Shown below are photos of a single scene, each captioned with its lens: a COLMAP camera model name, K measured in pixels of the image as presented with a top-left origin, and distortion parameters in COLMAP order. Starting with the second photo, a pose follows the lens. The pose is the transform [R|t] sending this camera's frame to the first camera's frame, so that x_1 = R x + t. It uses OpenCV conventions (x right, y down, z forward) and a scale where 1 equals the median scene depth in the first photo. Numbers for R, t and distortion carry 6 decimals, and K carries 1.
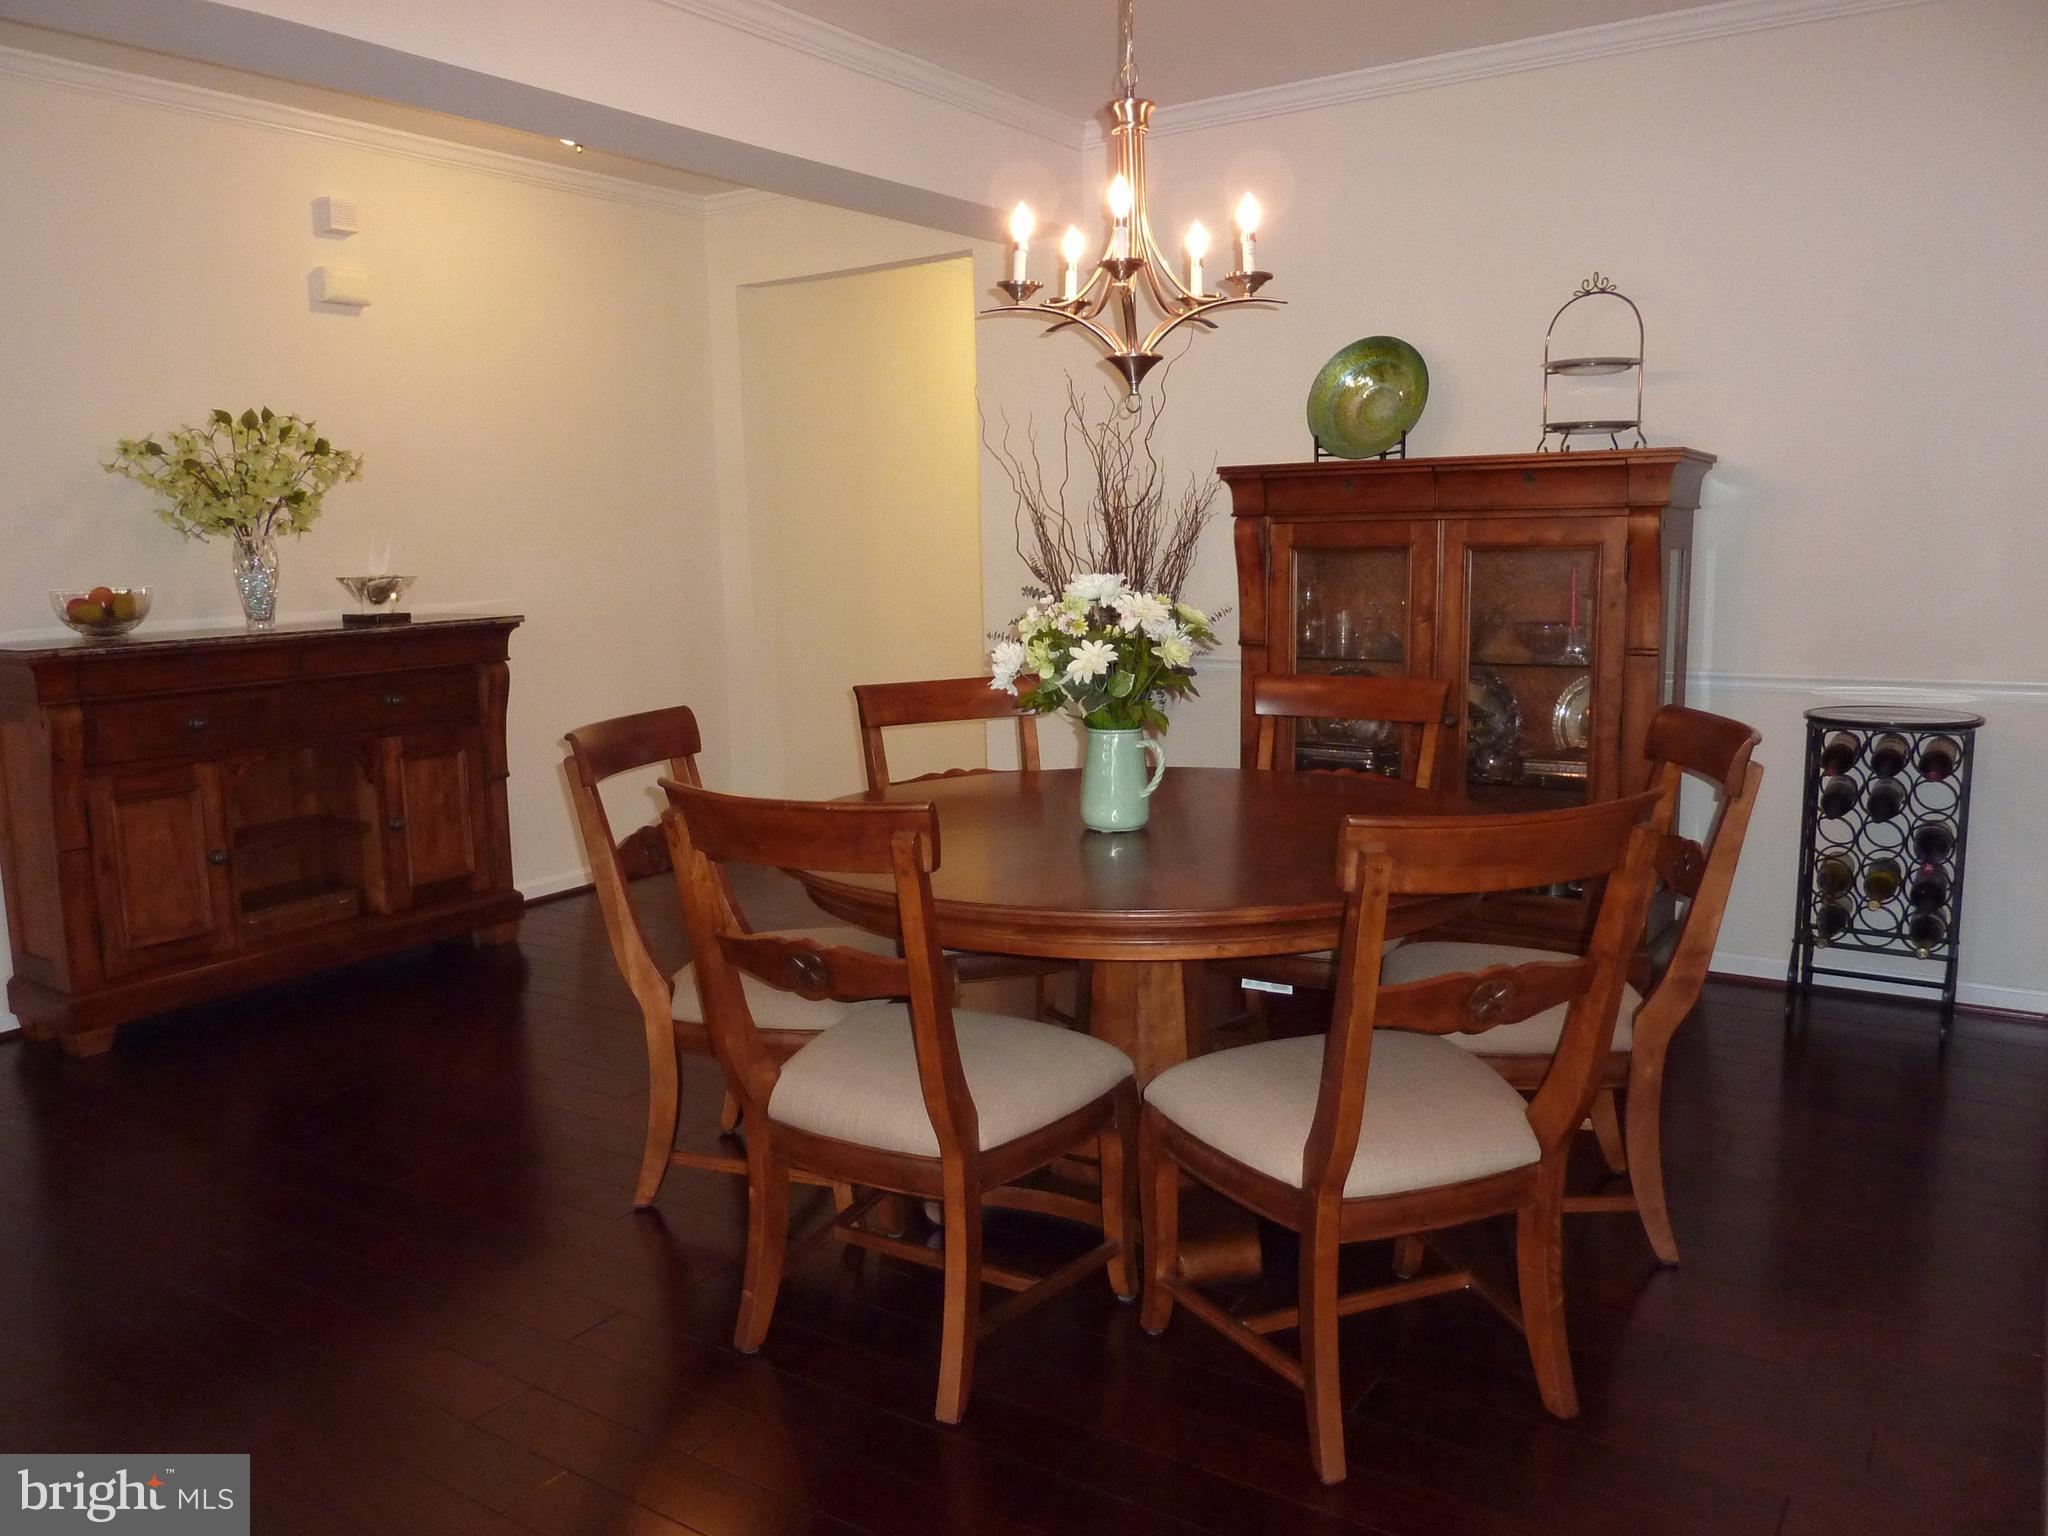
lens RADIAL K [[1554.9, 0, 1024.0], [0, 1554.9, 768.0], [0, 0, 1]] dist [-0.016984, -0.006348]
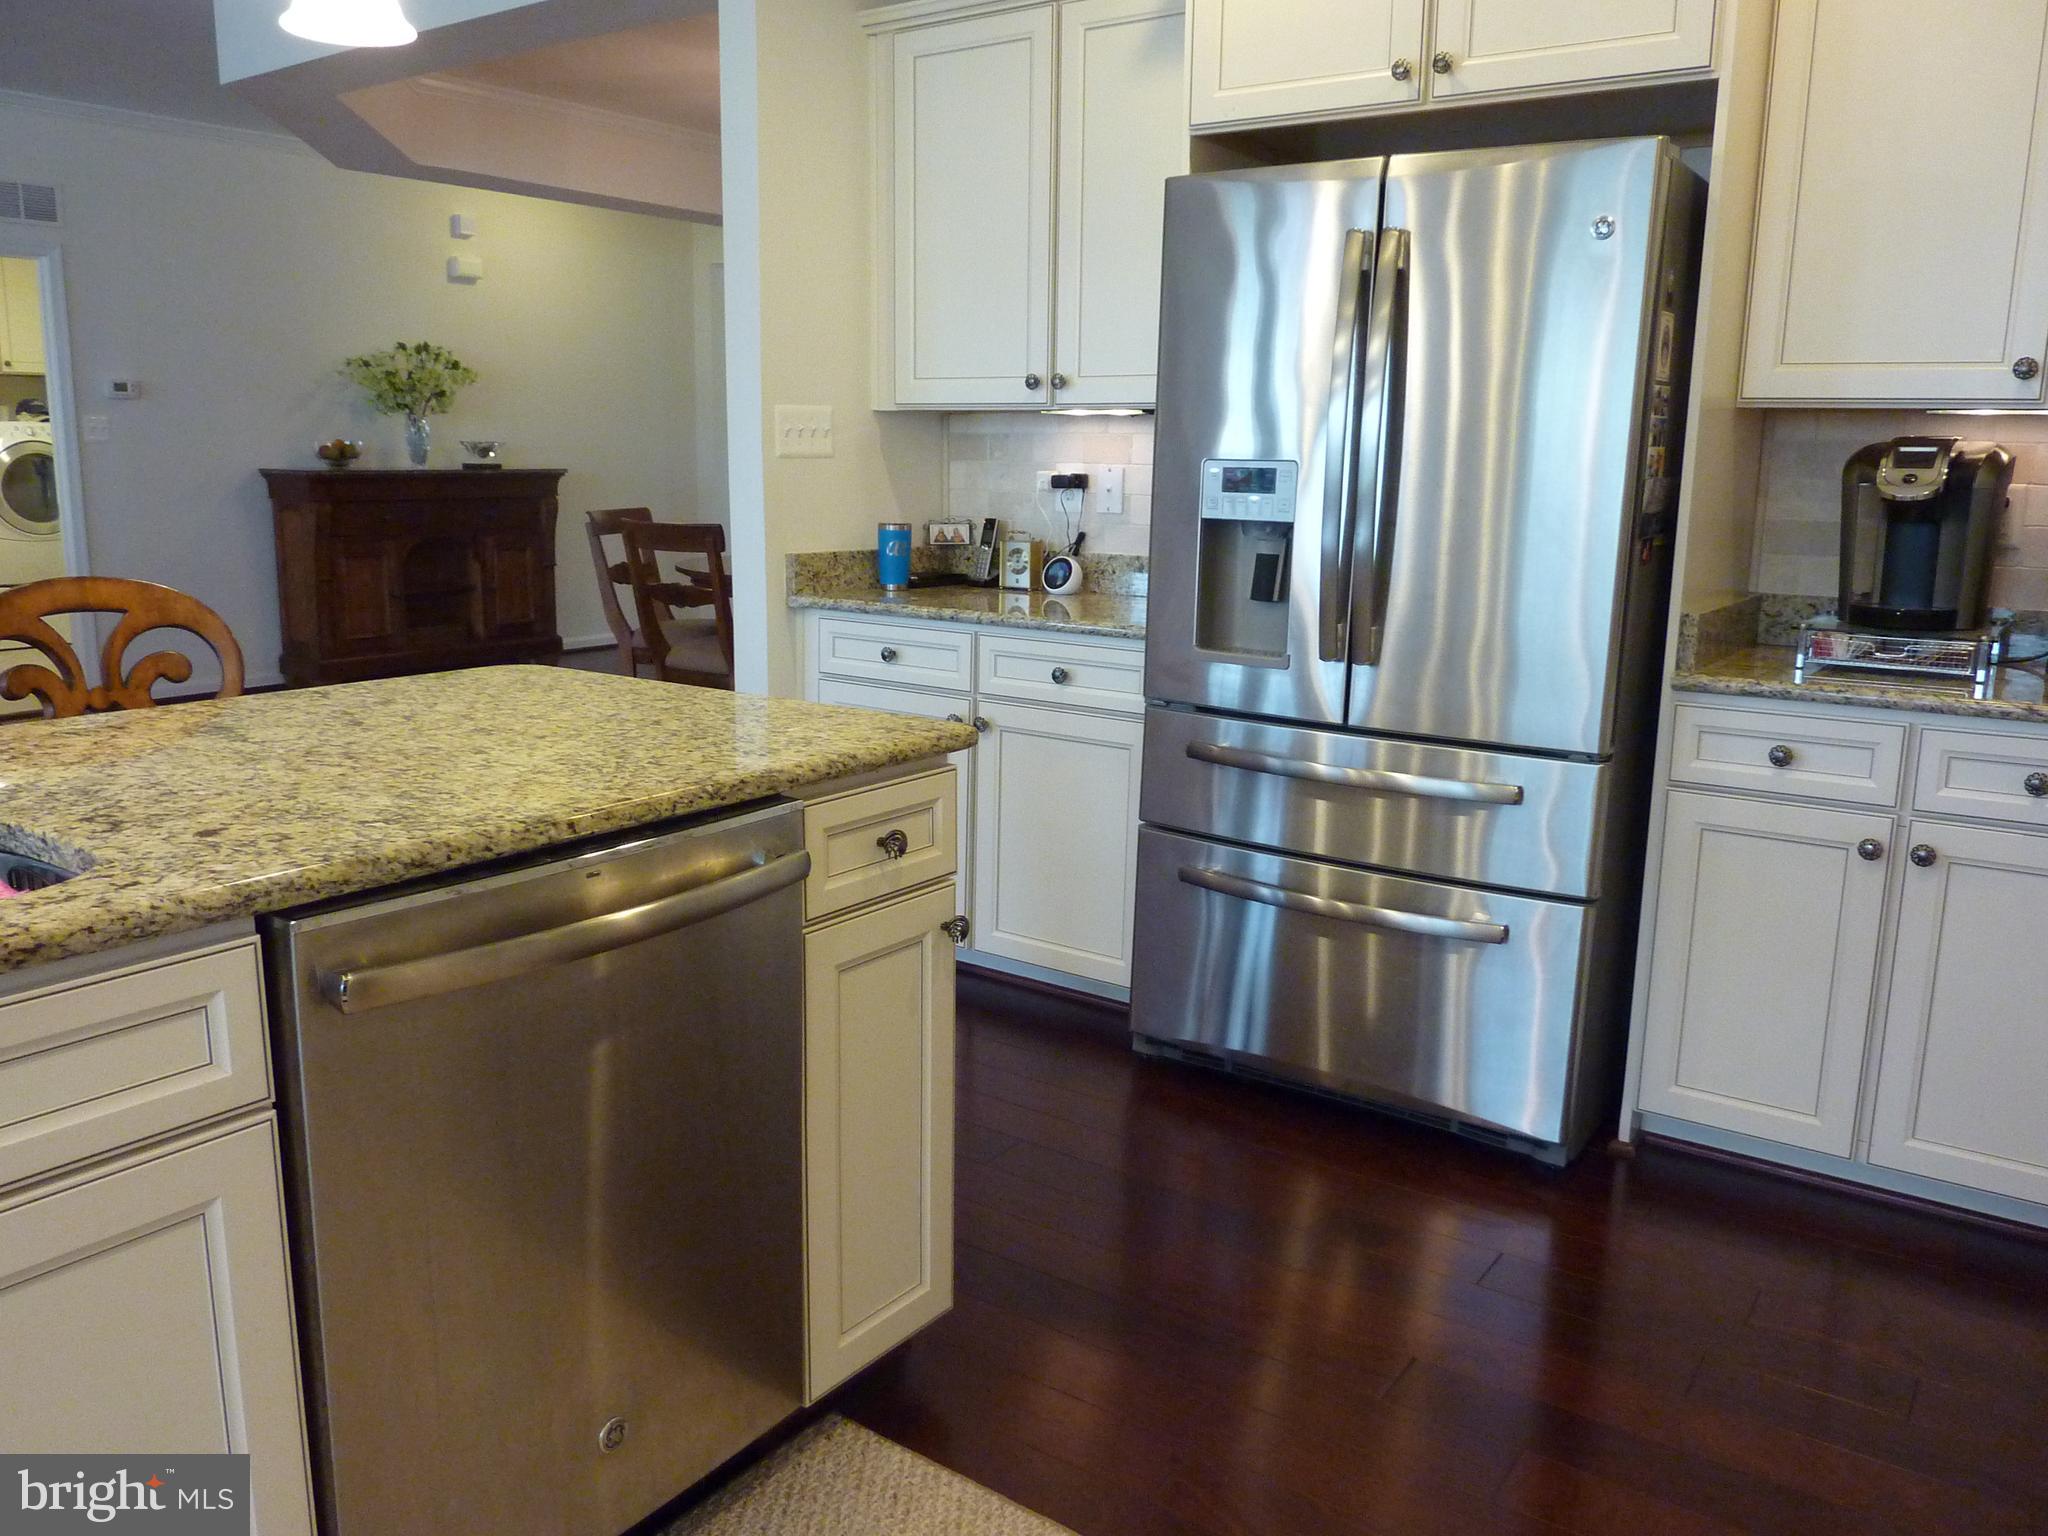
lens RADIAL K [[1554.9, 0, 1024.0], [0, 1554.9, 768.0], [0, 0, 1]] dist [-0.016984, -0.006348]
pose [[0.999041, 0.039467, -0.018960, 0.242850], [-0.038412, 0.997850, 0.053106, 0.131308], [0.021016, -0.052326, 0.998409, -0.768436]]
